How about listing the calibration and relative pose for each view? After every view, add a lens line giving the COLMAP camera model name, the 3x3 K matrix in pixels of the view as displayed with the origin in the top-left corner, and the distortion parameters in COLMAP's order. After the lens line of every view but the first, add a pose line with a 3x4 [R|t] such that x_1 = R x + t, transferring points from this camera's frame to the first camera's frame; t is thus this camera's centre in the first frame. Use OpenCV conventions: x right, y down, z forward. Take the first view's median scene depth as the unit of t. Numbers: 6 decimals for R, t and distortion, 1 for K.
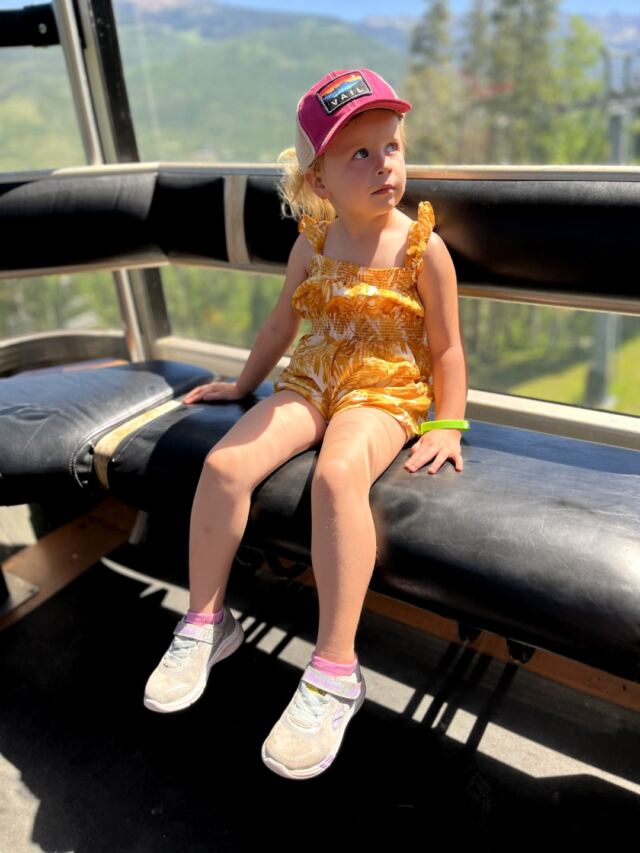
lens RADIAL K [[653.7, 0, 321.6], [0, 653.7, 441.8], [0, 0, 1]] dist [0.122840, -0.002667]
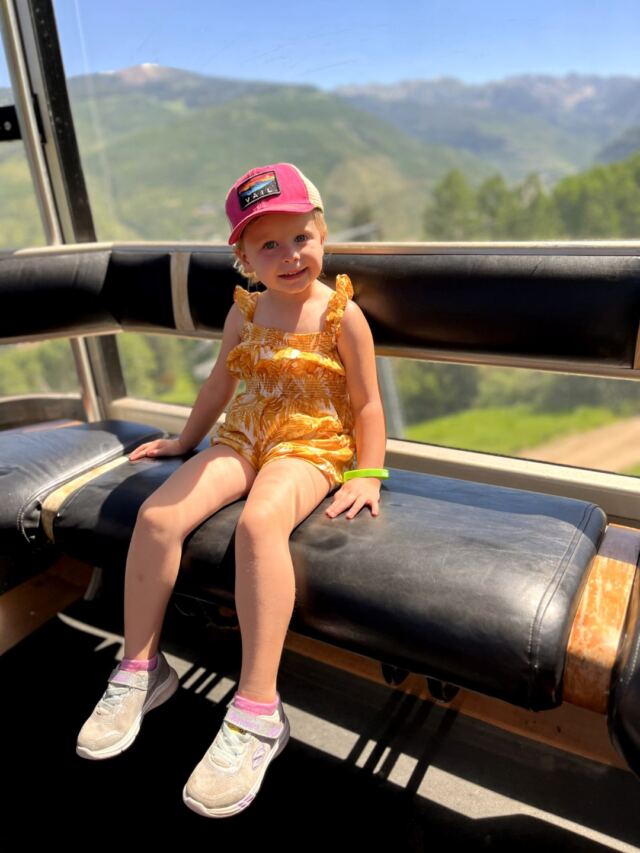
lens RADIAL K [[653.7, 0, 321.6], [0, 653.7, 441.8], [0, 0, 1]] dist [0.122840, -0.002667]
pose [[0.999759, -0.021235, 0.005601, 0.108801], [0.021634, 0.996144, -0.085022, 0.011966], [-0.003774, 0.085122, 0.996363, -0.076965]]
